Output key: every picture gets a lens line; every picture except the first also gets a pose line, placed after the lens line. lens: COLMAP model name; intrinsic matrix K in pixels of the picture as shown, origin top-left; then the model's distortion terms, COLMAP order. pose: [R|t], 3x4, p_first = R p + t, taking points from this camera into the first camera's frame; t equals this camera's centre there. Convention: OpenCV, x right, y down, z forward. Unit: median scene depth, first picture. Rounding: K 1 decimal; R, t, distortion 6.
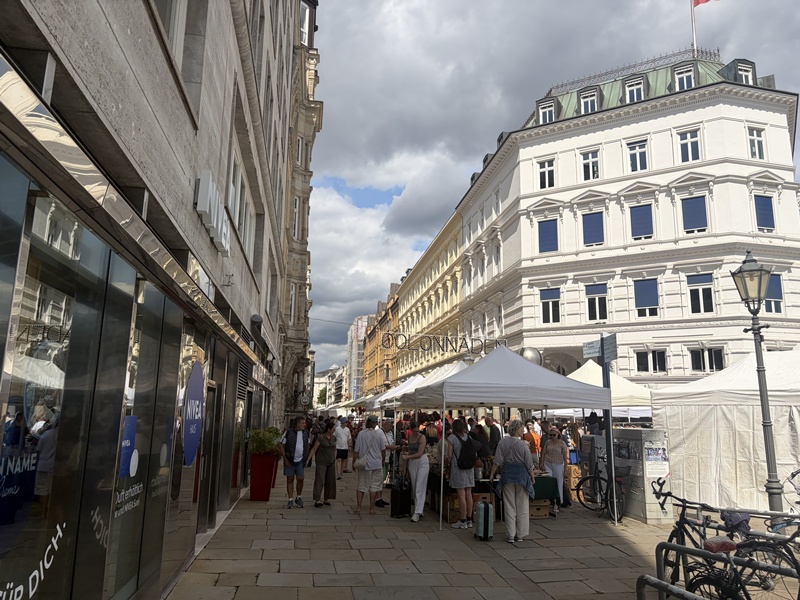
lens RADIAL K [[605.9, 0, 399.2], [0, 605.9, 299.8], [0, 0, 1]] dist [0.066689, 0.003117]
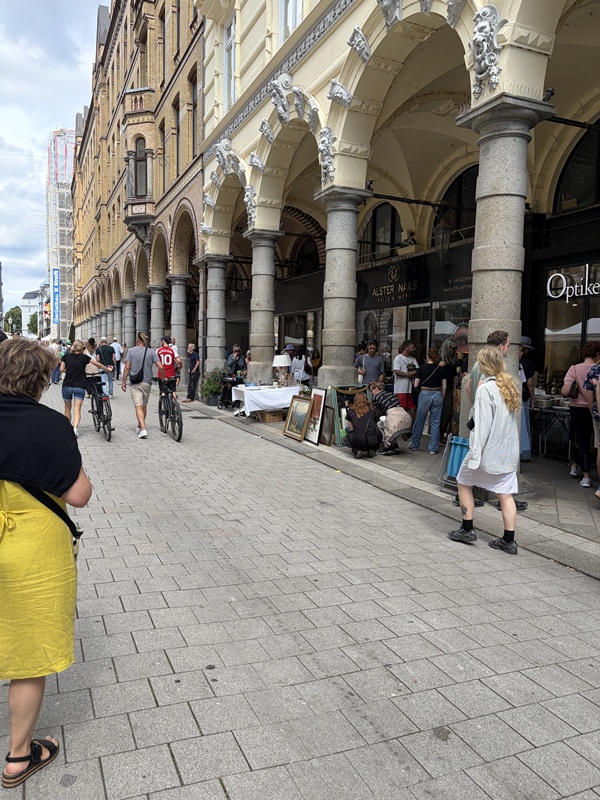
lens RADIAL K [[605.9, 0, 300.9], [0, 605.9, 400.0], [0, 0, 1]] dist [0.066689, 0.003117]
pose [[0.964956, -0.011644, 0.262153, -0.060974], [-0.058482, 0.964347, 0.258097, 0.375237], [-0.255812, -0.264383, 0.929872, 1.924164]]
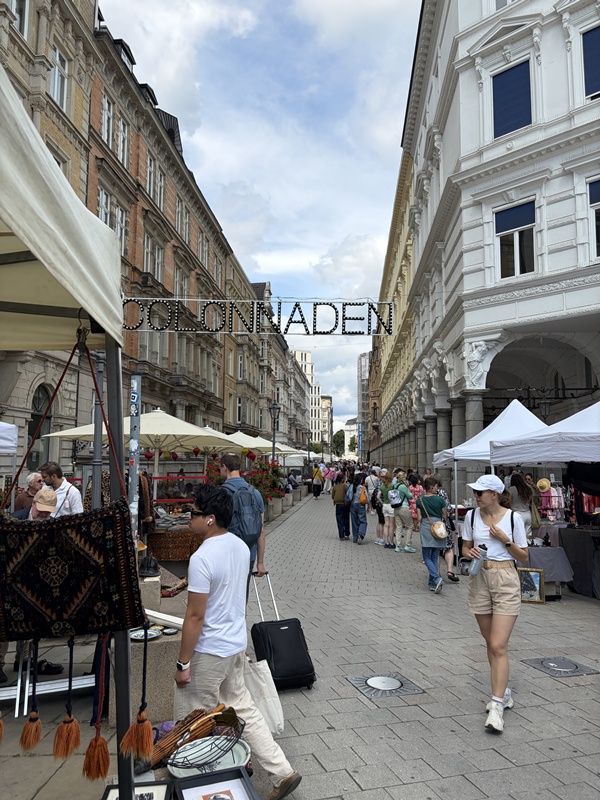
lens RADIAL K [[605.9, 0, 304.1], [0, 605.9, 396.0], [0, 0, 1]] dist [0.066689, 0.003117]
pose [[0.974537, -0.034543, -0.221551, 0.184725], [0.051675, 0.996065, 0.072001, 0.089836], [0.218192, -0.081616, 0.972487, 0.461506]]
